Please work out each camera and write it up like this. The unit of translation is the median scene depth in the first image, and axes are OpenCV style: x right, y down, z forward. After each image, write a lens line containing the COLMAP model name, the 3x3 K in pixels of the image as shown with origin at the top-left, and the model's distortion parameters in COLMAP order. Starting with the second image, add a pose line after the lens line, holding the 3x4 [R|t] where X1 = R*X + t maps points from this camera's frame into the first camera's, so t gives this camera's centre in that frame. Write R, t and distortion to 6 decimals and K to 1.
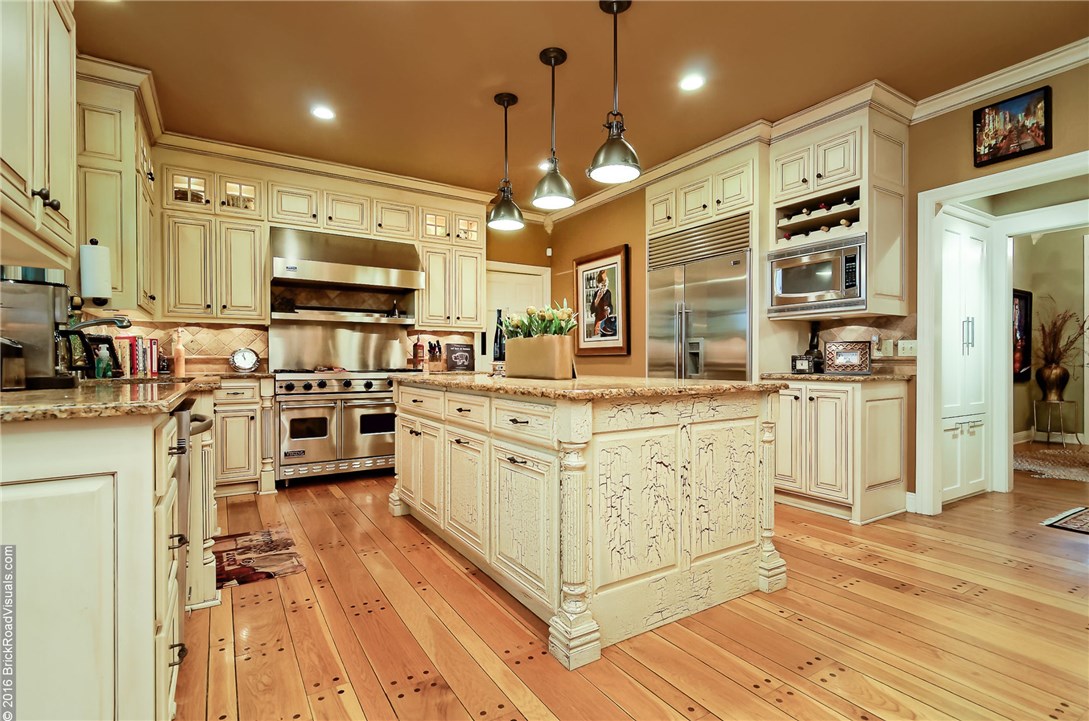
lens RADIAL K [[526.0, 0, 556.3], [0, 526.0, 361.8], [0, 0, 1]] dist [-0.001958, -0.000320]
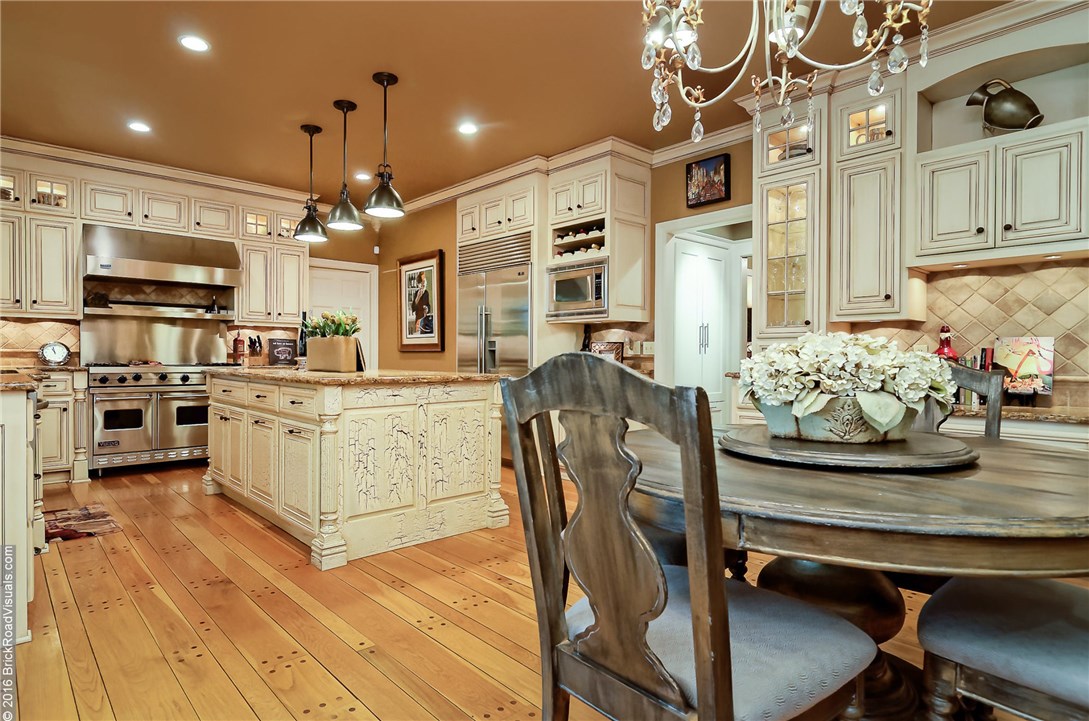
lens RADIAL K [[627.4, 0, 537.2], [0, 627.4, 359.8], [0, 0, 1]] dist [0.000491, -0.005352]
pose [[0.988734, 0.005049, 0.149598, 0.176431], [-0.005993, 0.999965, 0.005860, -0.005207], [-0.149563, -0.006690, 0.988730, -0.401813]]
